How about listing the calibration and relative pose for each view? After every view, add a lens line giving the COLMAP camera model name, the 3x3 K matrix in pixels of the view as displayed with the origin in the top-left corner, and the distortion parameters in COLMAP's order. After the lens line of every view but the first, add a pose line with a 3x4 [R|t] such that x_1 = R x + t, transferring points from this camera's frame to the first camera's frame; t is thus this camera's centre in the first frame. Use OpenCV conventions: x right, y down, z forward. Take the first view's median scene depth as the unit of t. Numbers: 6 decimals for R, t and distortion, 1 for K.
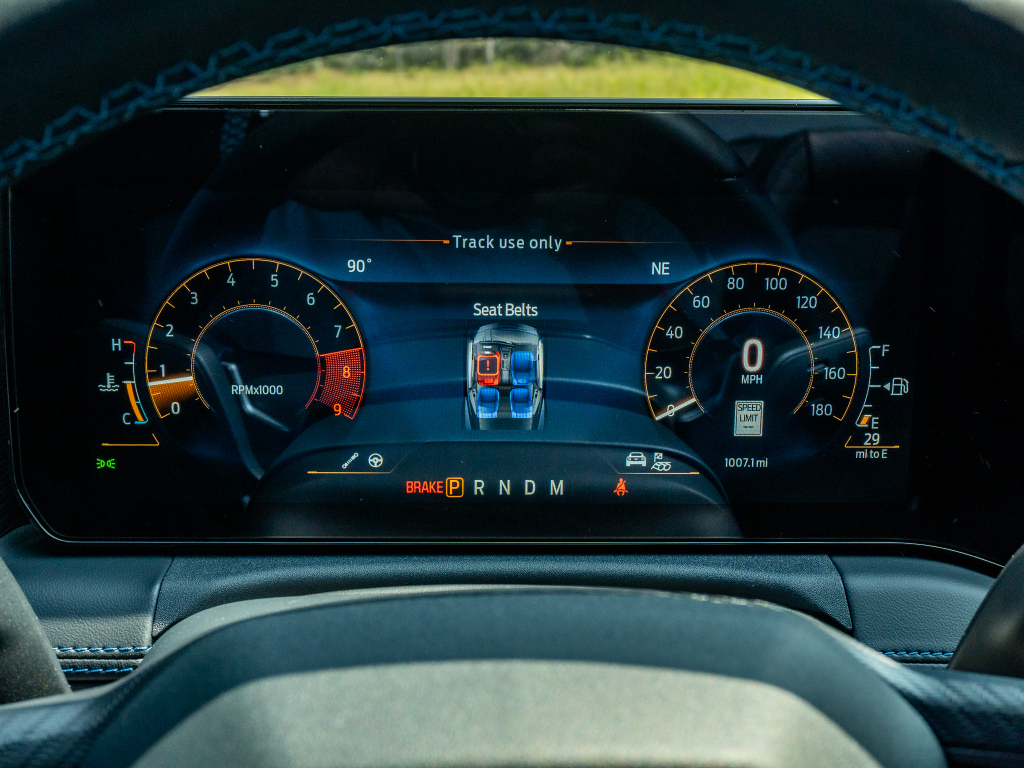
lens RADIAL K [[1208.3, 0, 515.8], [0, 1208.3, 383.1], [0, 0, 1]] dist [-0.011623, 0.000000]
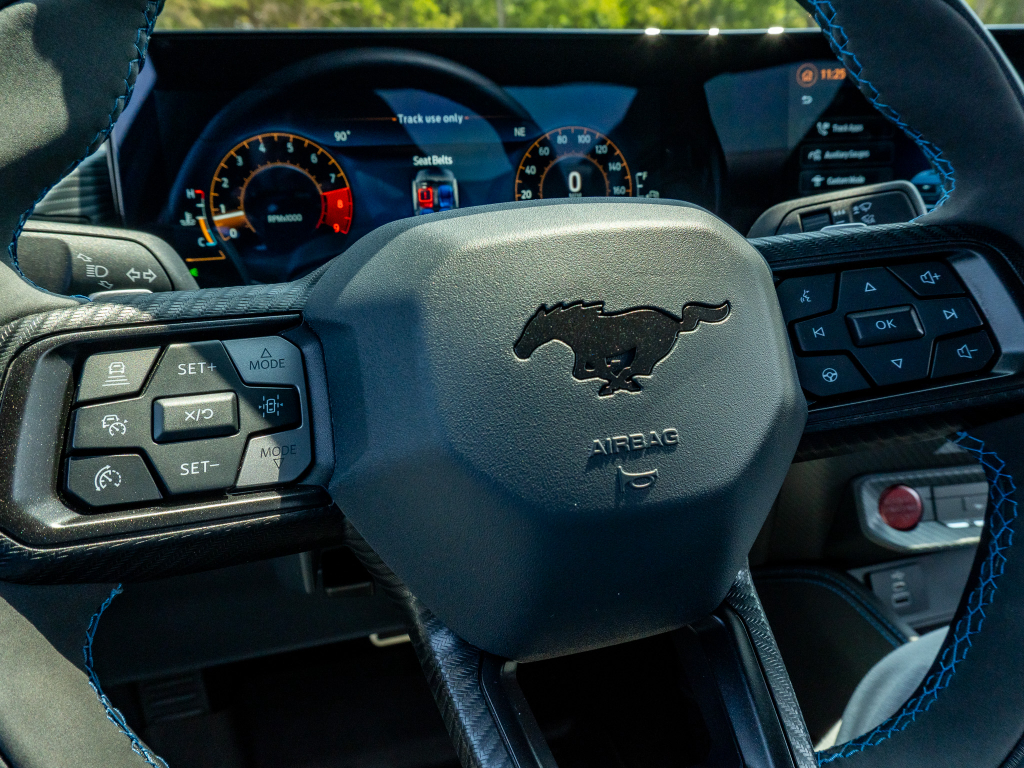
lens RADIAL K [[774.4, 0, 514.2], [0, 774.4, 388.7], [0, 0, 1]] dist [-0.024316, 0.014995]
pose [[0.969110, -0.111005, 0.220235, -0.169825], [0.102865, 0.993530, 0.048123, 0.213489], [-0.224152, -0.023982, 0.974259, -0.078073]]
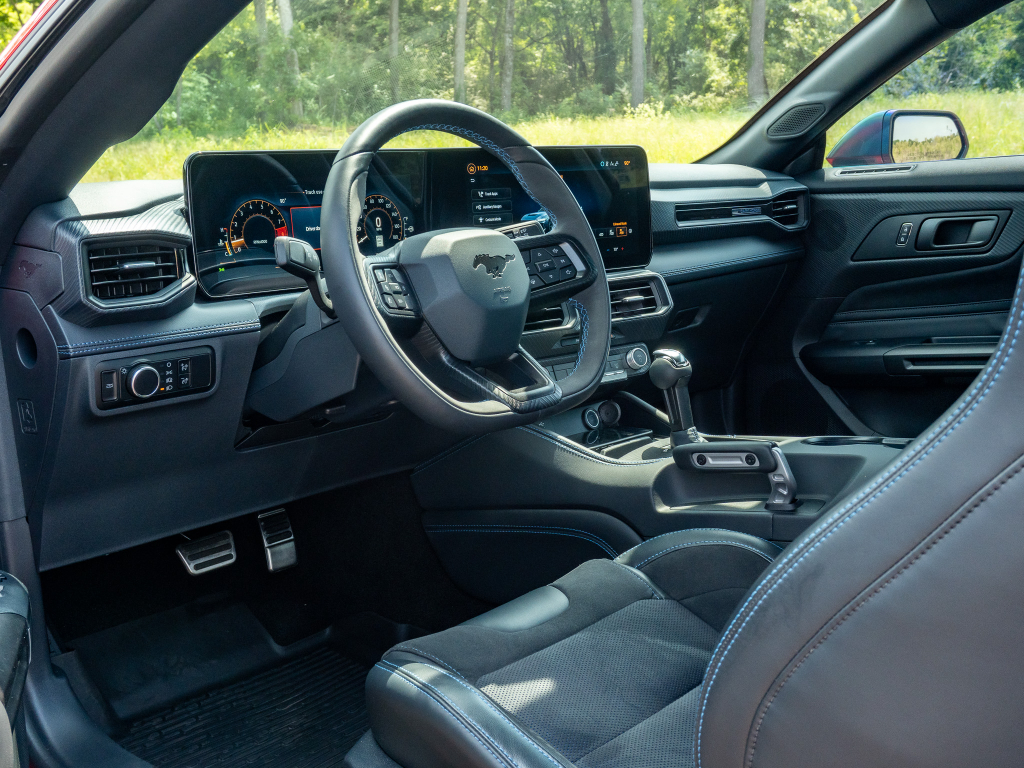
lens RADIAL K [[1188.9, 0, 509.1], [0, 1188.9, 378.2], [0, 0, 1]] dist [0.005996, 0.000000]
pose [[0.701769, -0.153212, 0.695735, -1.982254], [0.204340, 0.978854, 0.009447, 0.459752], [-0.682471, 0.135537, 0.718237, -1.637384]]
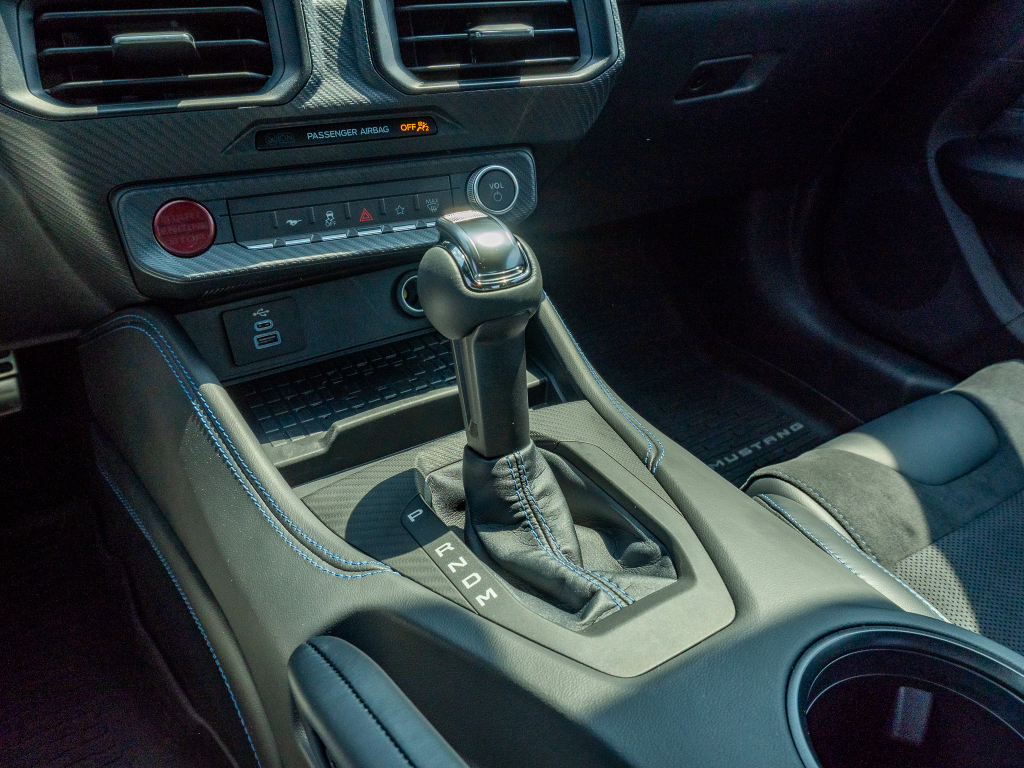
lens RADIAL K [[774.4, 0, 523.3], [0, 774.4, 388.5], [0, 0, 1]] dist [-0.024316, 0.014995]
pose [[0.860839, -0.264834, 0.434534, 0.529936], [0.096411, 0.923318, 0.371737, 0.382406], [-0.499662, -0.278111, 0.820361, -0.092717]]
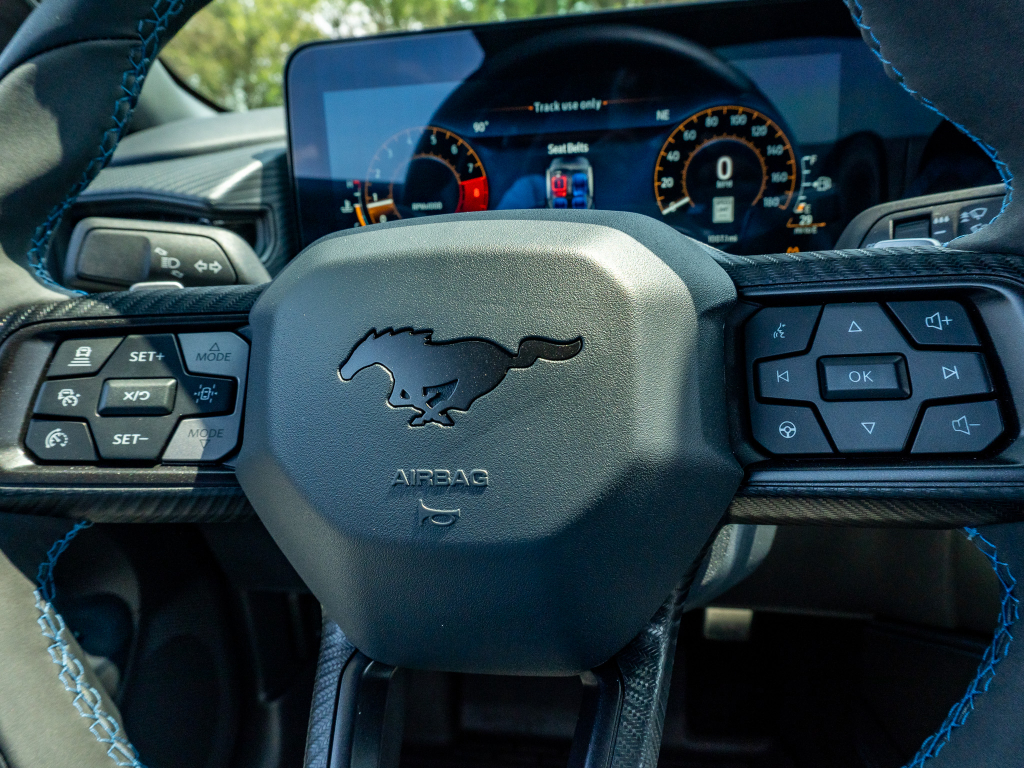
lens RADIAL K [[774.4, 0, 514.7], [0, 774.4, 388.2], [0, 0, 1]] dist [-0.024316, 0.014995]
pose [[0.974398, -0.003506, -0.224802, 0.156336], [0.019340, 0.997479, 0.068271, 0.192387], [0.223996, -0.070871, 0.972010, -0.066732]]
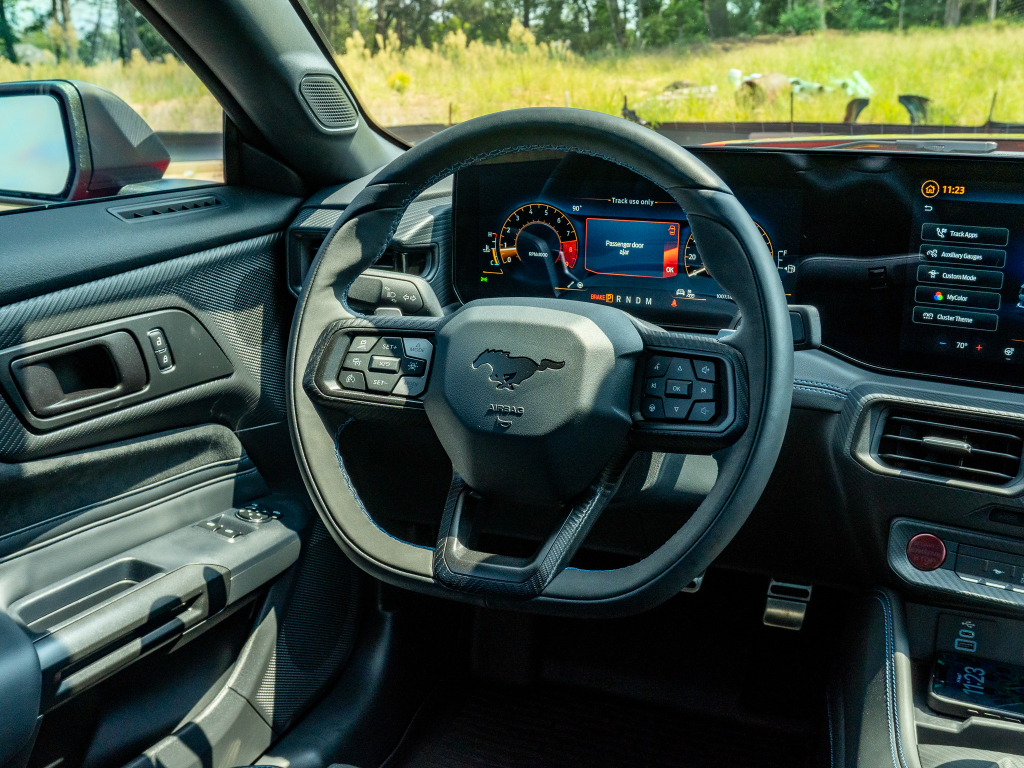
lens RADIAL K [[1120.6, 0, 509.2], [0, 1120.6, 386.8], [0, 0, 1]] dist [0.006257, 0.000000]
pose [[0.914003, 0.102355, -0.392584, 0.711628], [-0.075578, 0.993670, 0.083111, 0.093543], [0.398606, -0.046293, 0.915953, -1.263359]]
